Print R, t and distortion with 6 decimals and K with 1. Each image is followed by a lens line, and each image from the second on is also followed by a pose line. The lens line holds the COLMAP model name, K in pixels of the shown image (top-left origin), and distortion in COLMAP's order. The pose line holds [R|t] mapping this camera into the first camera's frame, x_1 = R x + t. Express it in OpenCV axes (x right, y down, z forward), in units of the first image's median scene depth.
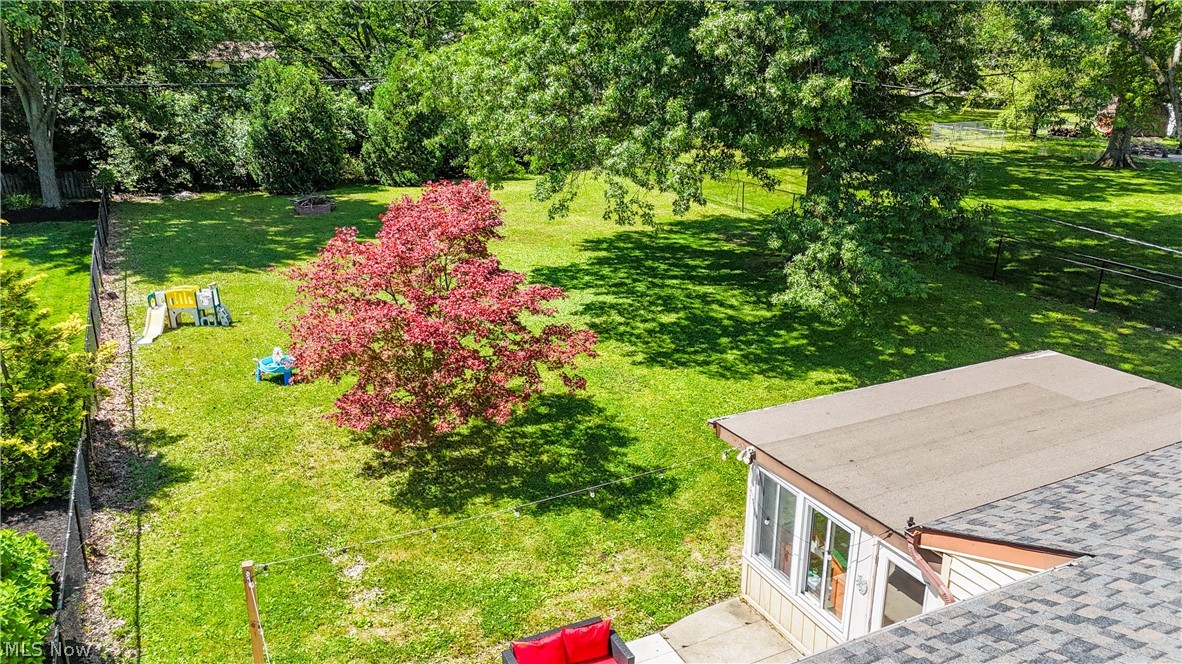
lens RADIAL K [[868.5, 0, 585.8], [0, 868.5, 326.1], [0, 0, 1]] dist [0.074781, -0.067922]
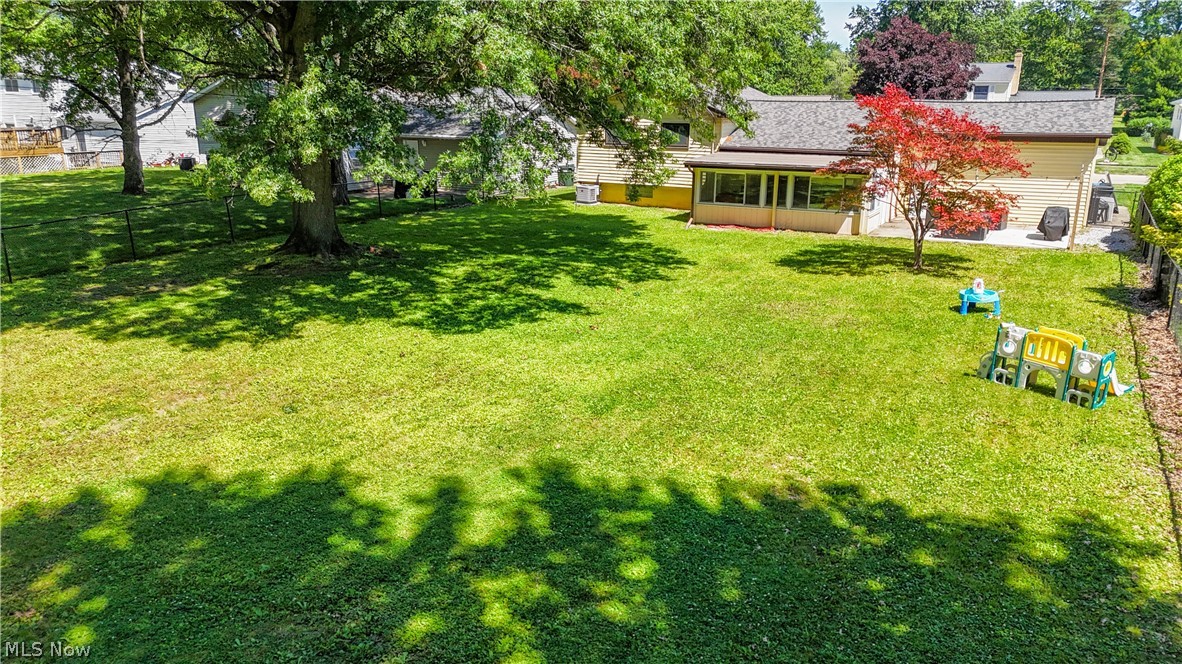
lens RADIAL K [[868.5, 0, 585.8], [0, 868.5, 326.1], [0, 0, 1]] dist [0.074781, -0.067922]
pose [[-0.564598, -0.216818, 0.796379, -0.837767], [0.250413, 0.874401, 0.415591, -0.420118], [-0.786462, 0.434065, -0.439391, 1.678606]]
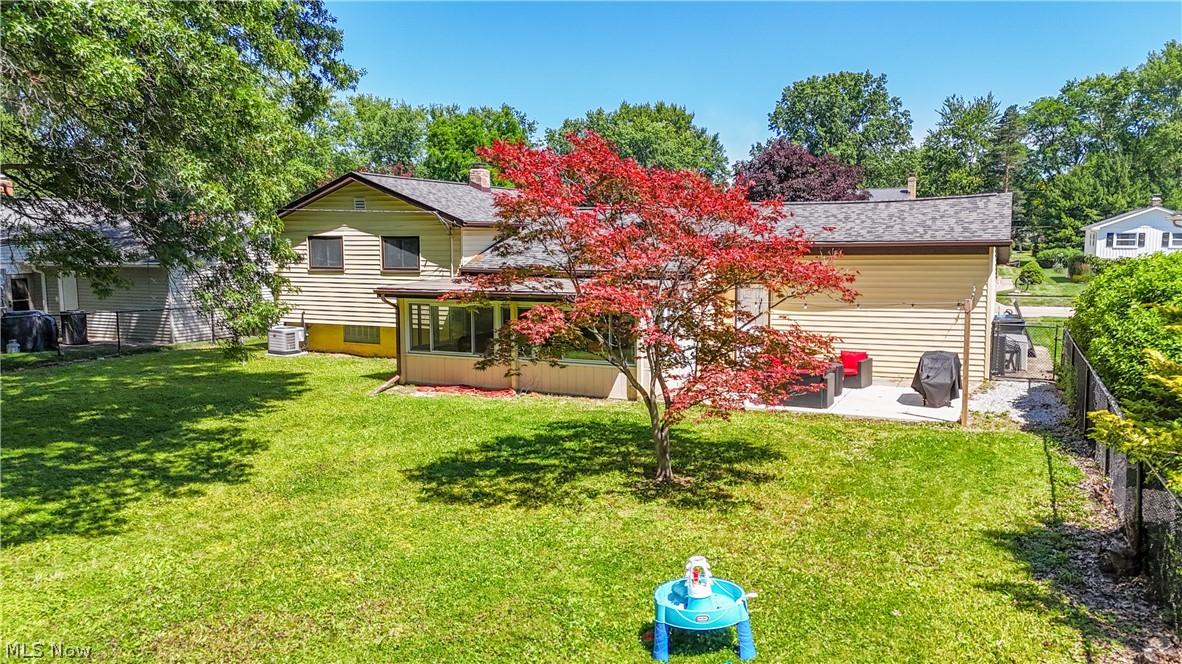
lens RADIAL K [[868.5, 0, 585.8], [0, 868.5, 326.1], [0, 0, 1]] dist [0.074781, -0.067922]
pose [[-0.617172, -0.075781, 0.783171, -0.563138], [0.249268, 0.925252, 0.285963, -0.172273], [-0.746300, 0.371708, -0.552150, 1.117032]]
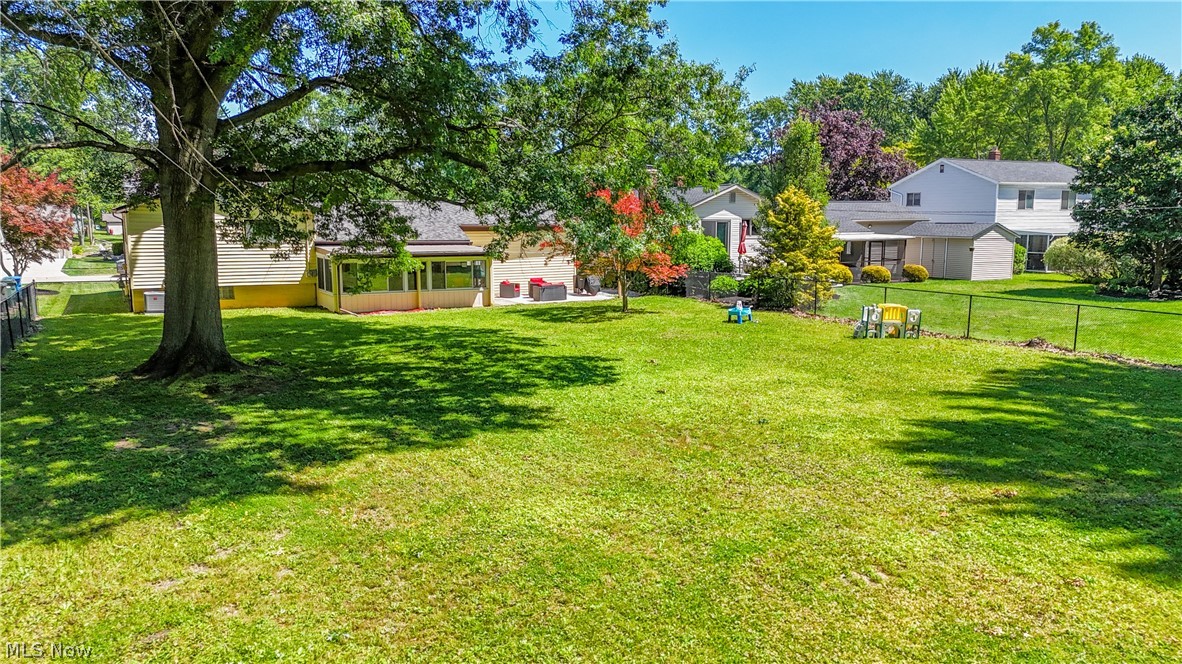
lens RADIAL K [[868.5, 0, 585.8], [0, 868.5, 326.1], [0, 0, 1]] dist [0.074781, -0.067922]
pose [[-0.999124, 0.000814, -0.041844, -0.010047], [-0.017090, 0.904723, 0.425657, -0.559161], [0.038204, 0.426000, -0.903916, 2.261046]]
